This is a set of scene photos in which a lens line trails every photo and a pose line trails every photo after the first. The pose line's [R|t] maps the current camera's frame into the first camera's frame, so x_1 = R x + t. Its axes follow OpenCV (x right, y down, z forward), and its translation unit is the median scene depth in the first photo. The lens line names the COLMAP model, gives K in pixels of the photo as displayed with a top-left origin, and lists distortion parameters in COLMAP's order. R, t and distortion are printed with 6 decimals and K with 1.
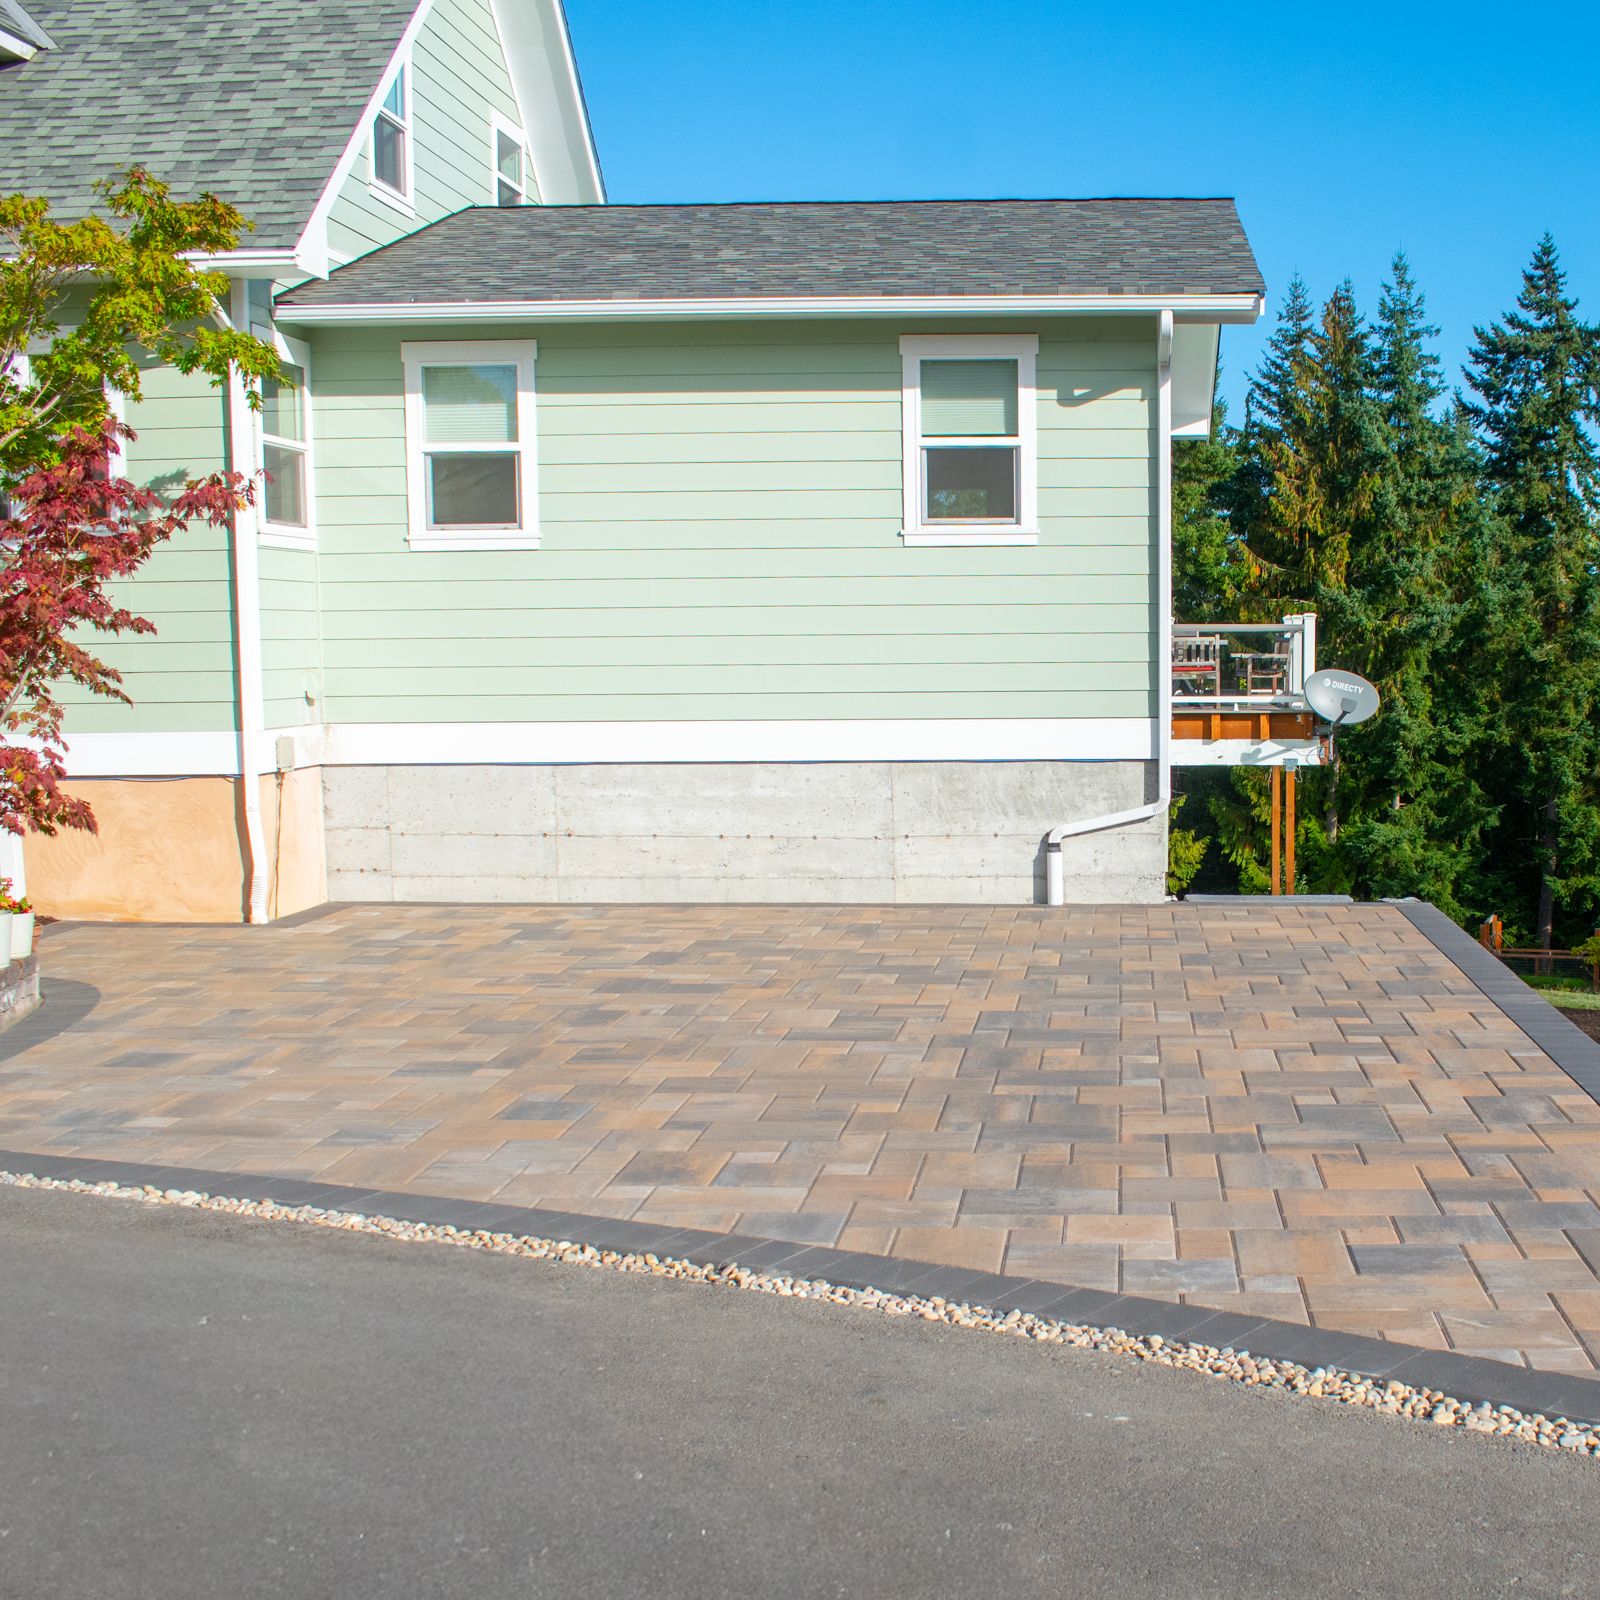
lens RADIAL K [[1159.8, 0, 800.3], [0, 1159.8, 801.2], [0, 0, 1]] dist [0.001702, 0.002932]
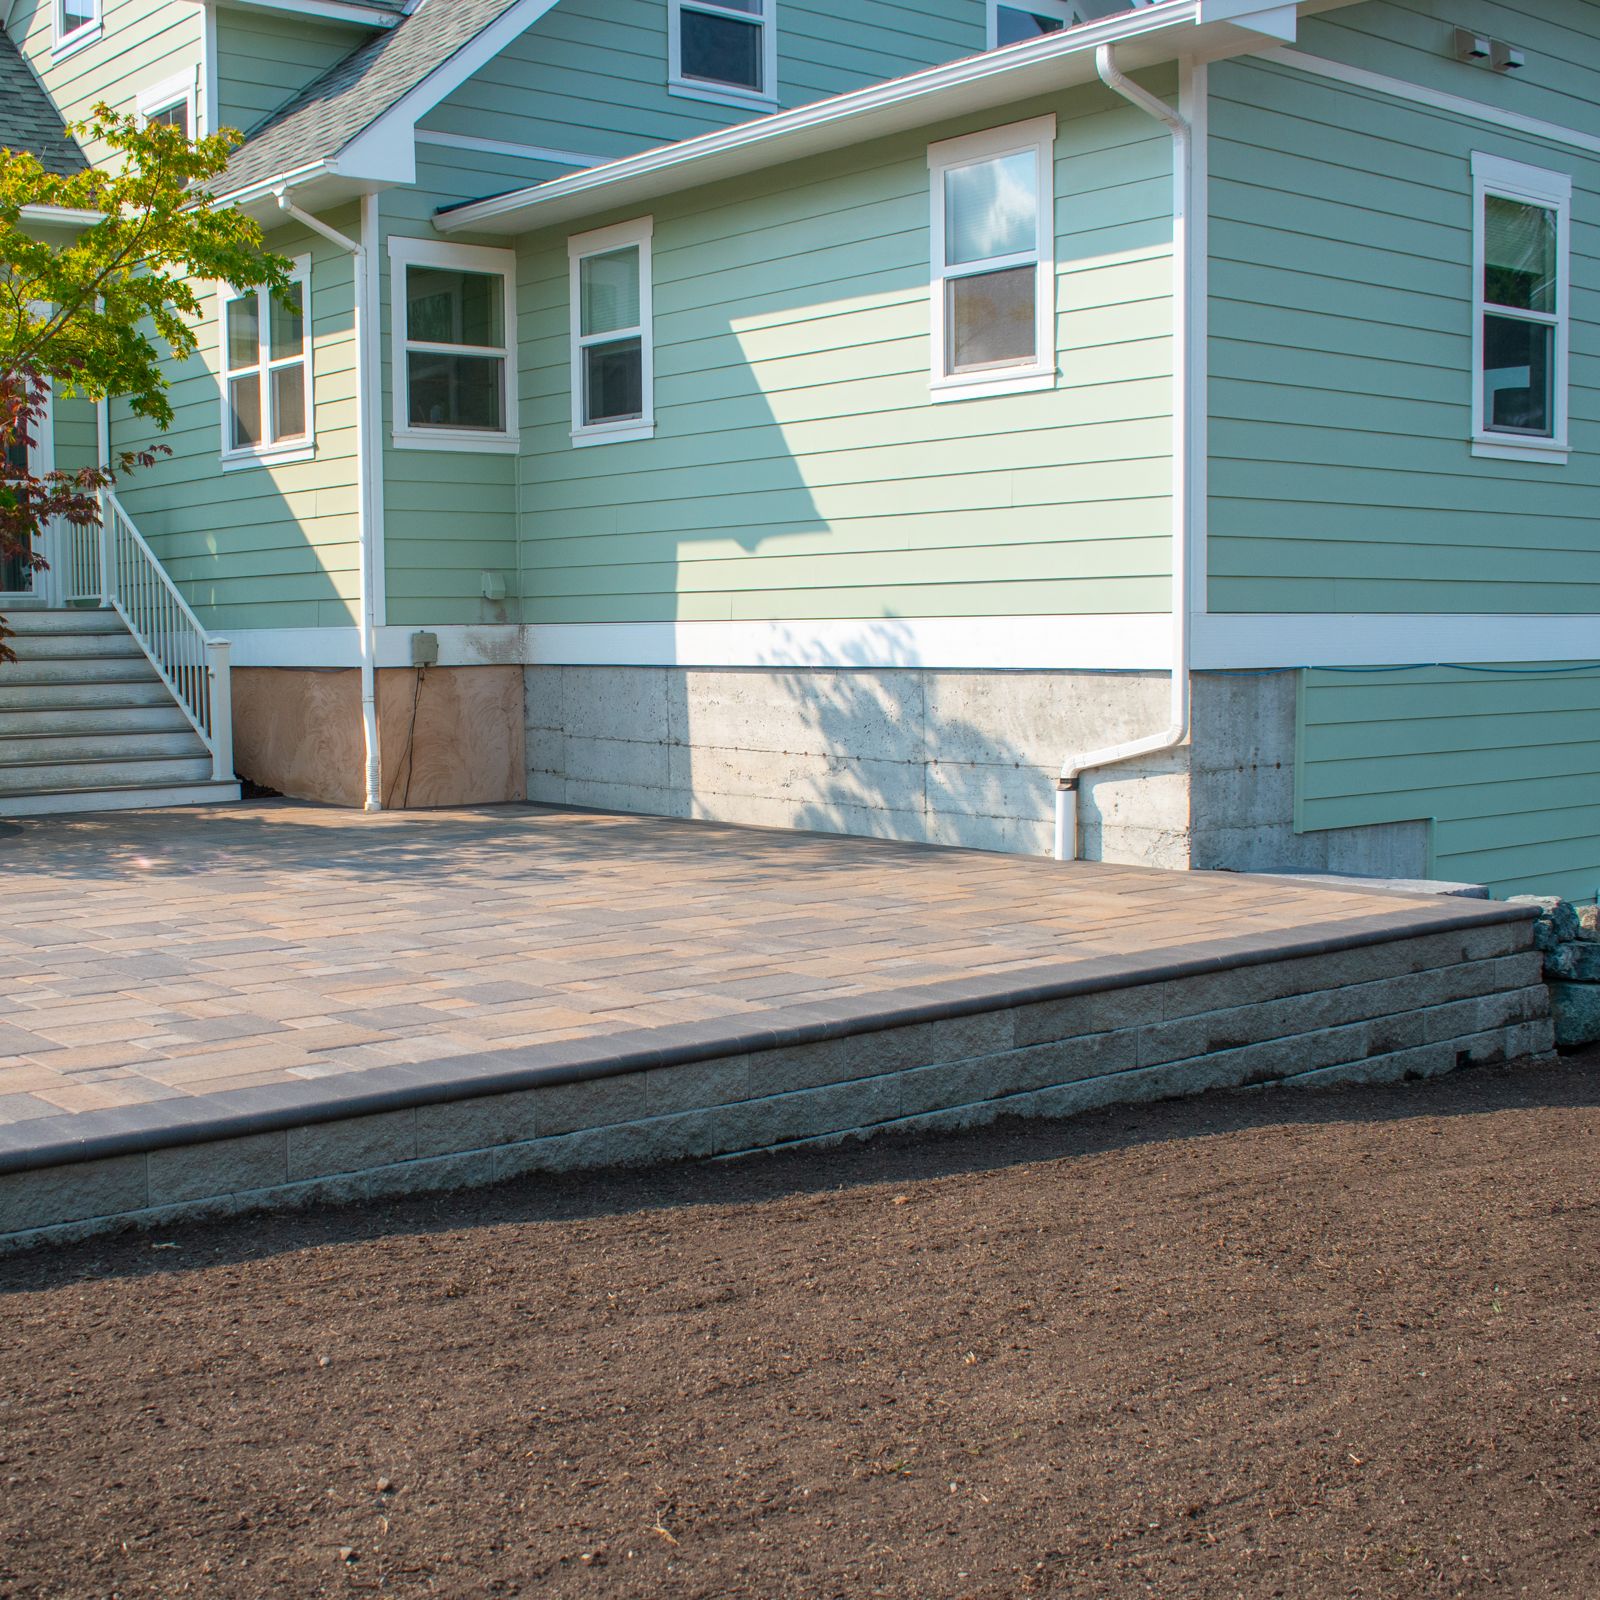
lens RADIAL K [[2132.3, 0, 800.1], [0, 2132.3, 798.2], [0, 0, 1]] dist [-0.018942, 0.000000]
pose [[0.662282, 0.058312, -0.746982, 1.142335], [-0.043292, 0.998279, 0.039545, 0.000979], [0.748003, 0.006148, 0.663667, -0.054906]]
